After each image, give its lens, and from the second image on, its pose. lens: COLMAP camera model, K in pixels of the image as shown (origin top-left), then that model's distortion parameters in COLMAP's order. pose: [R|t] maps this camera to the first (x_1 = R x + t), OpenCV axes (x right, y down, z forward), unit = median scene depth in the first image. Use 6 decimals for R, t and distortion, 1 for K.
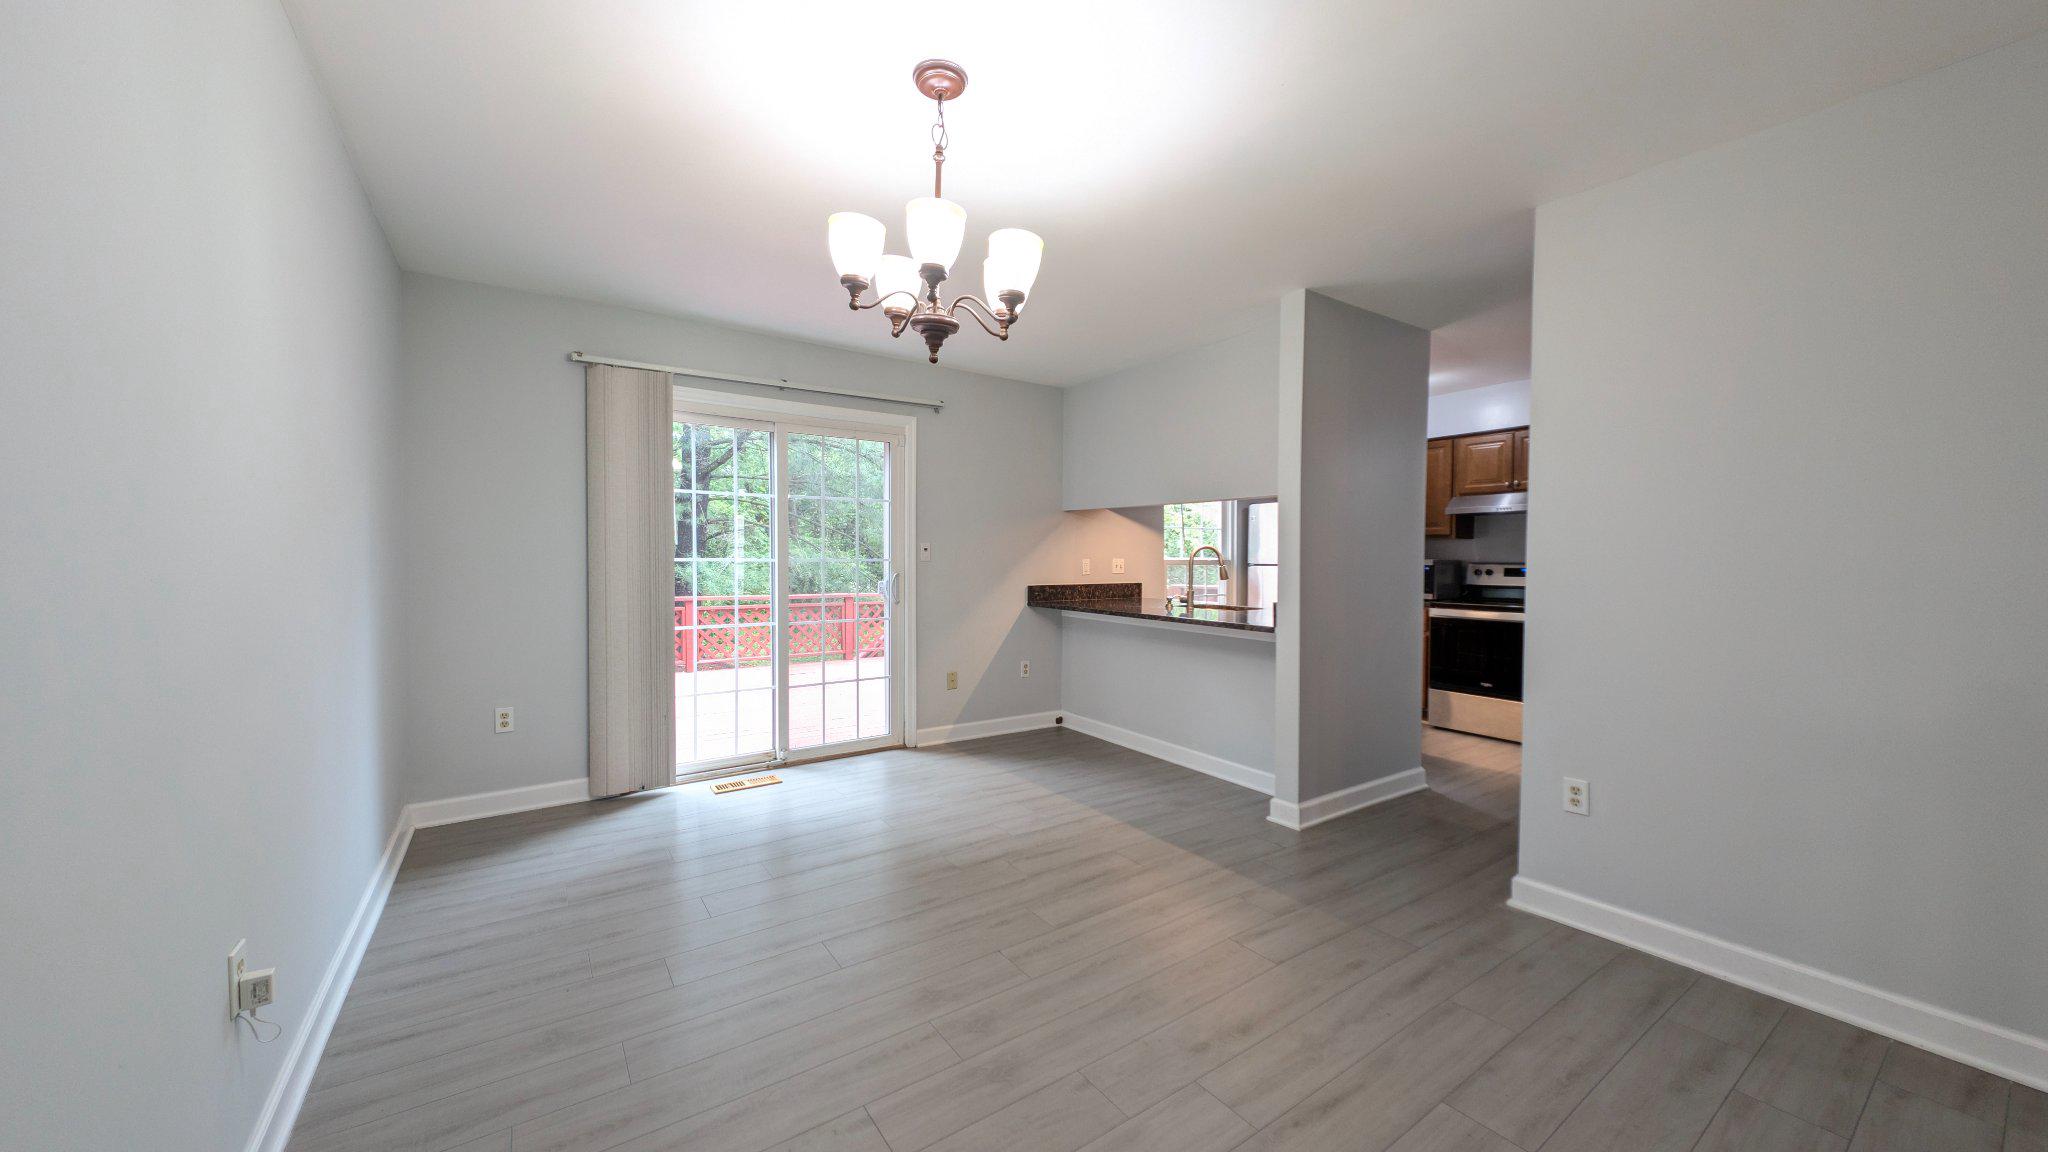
lens RADIAL K [[666.7, 0, 1024.0], [0, 666.7, 576.0], [0, 0, 1]] dist [0.000171, -0.000027]
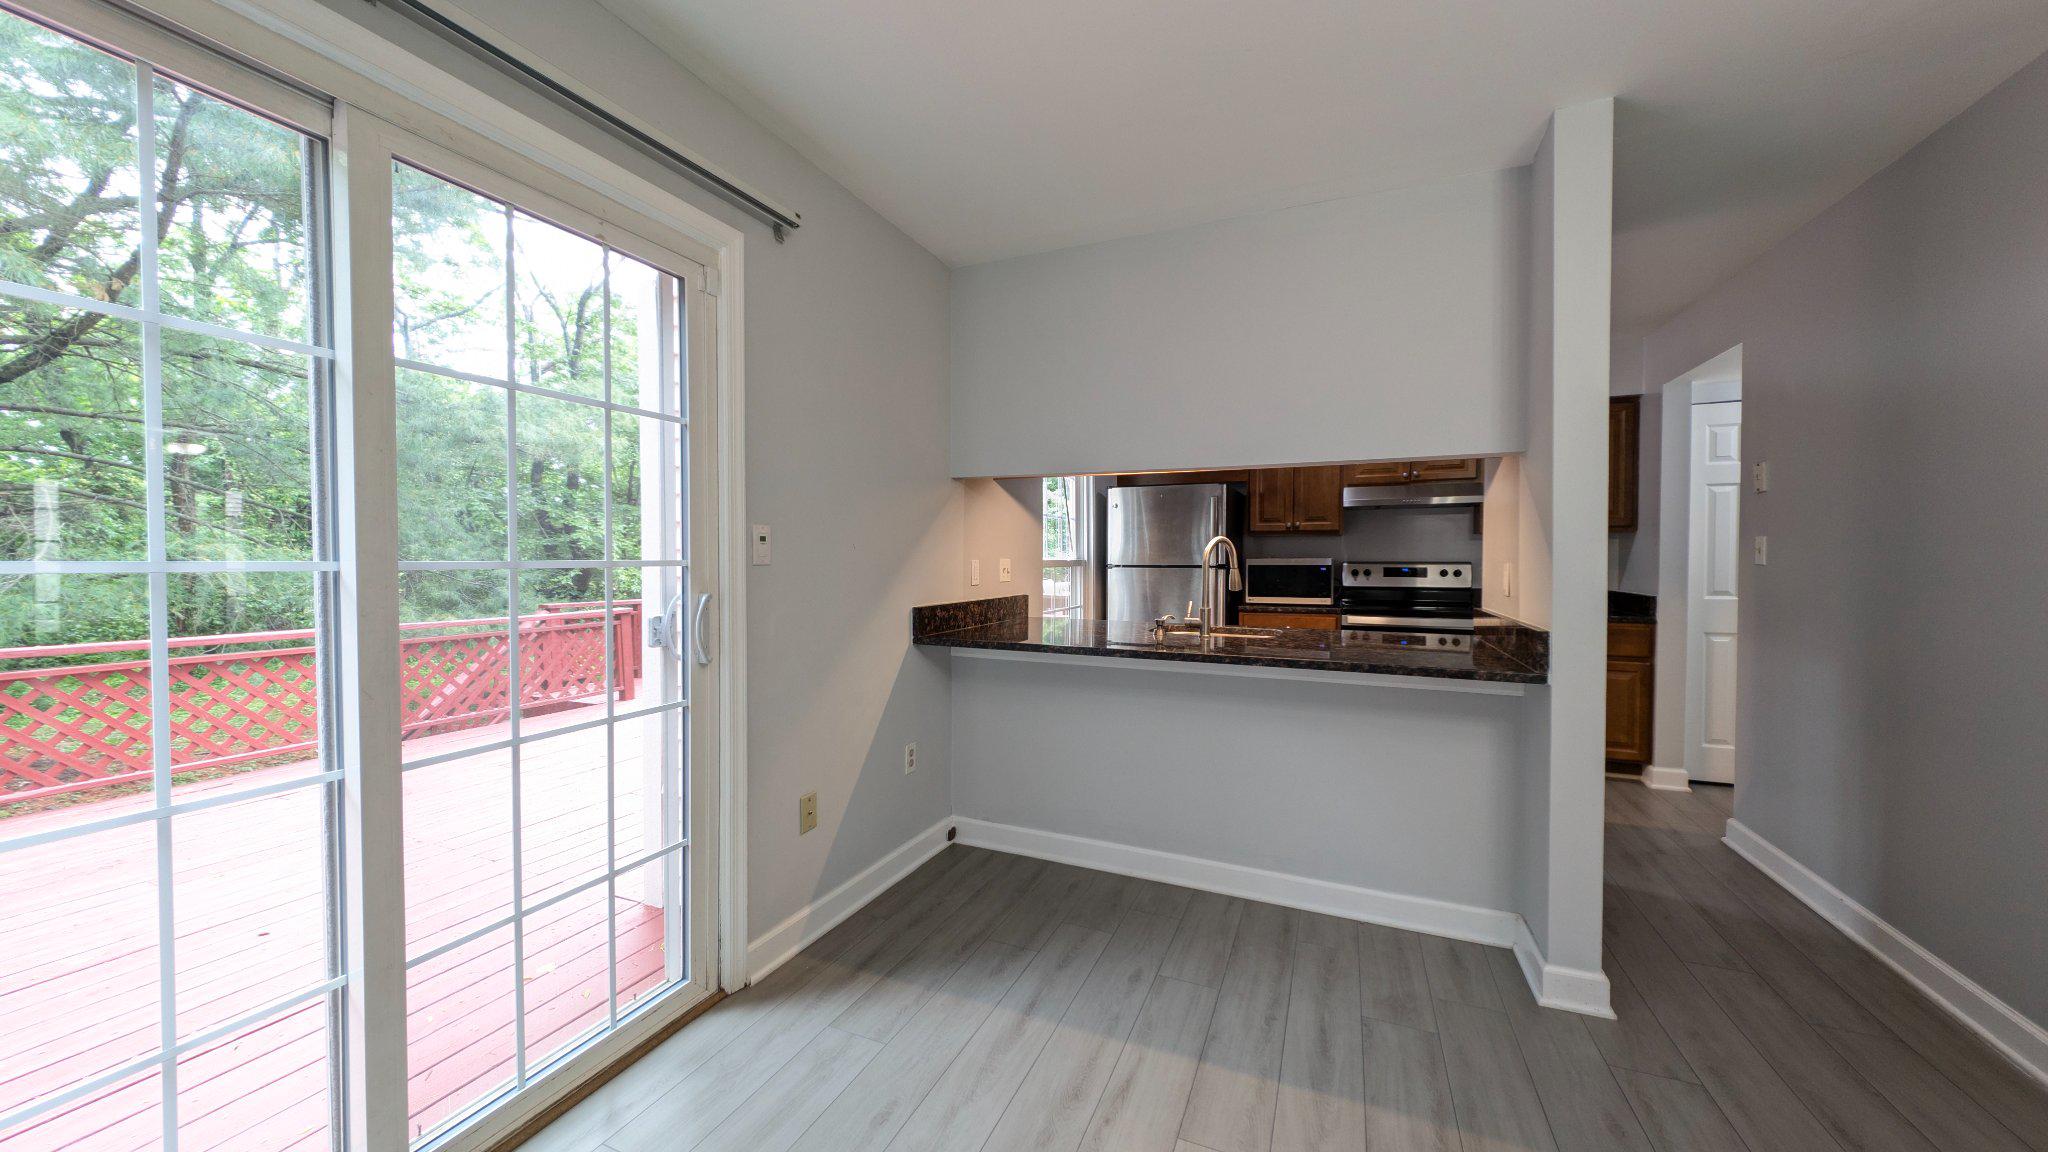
lens RADIAL K [[706.4, 0, 1017.0], [0, 706.4, 577.1], [0, 0, 1]] dist [0.002124, 0.000065]
pose [[0.859880, -0.015329, 0.510266, -0.226224], [0.015243, 0.999874, 0.004351, -0.012257], [-0.510268, 0.004036, 0.860006, 0.468665]]
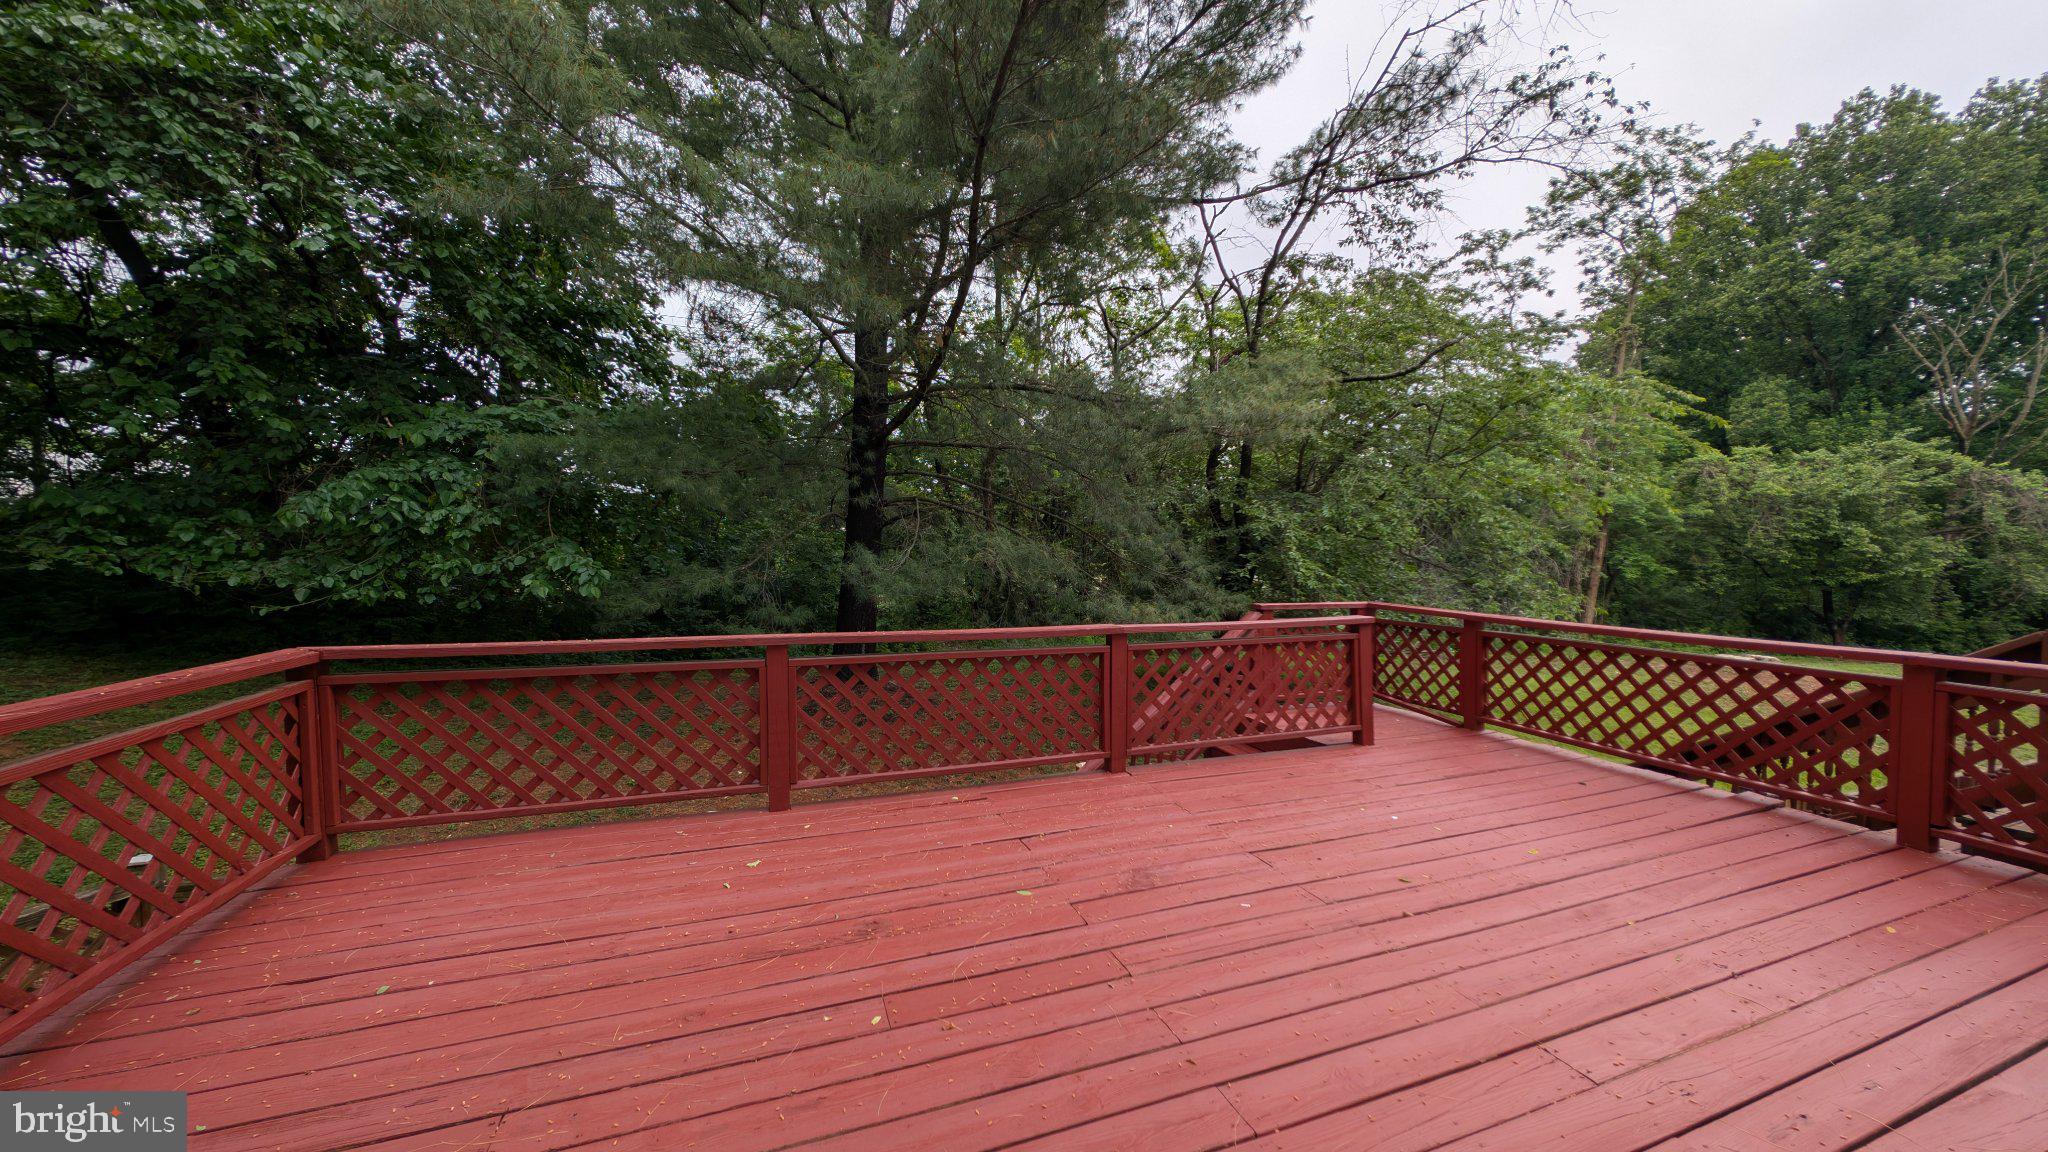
lens RADIAL K [[726.5, 0, 1029.1], [0, 726.5, 575.3], [0, 0, 1]] dist [0.000048, -0.000184]
pose [[0.961986, 0.014493, -0.272715, -0.242165], [-0.012832, 0.999887, 0.007873, -0.012908], [0.272798, -0.004075, 0.962063, 0.526001]]
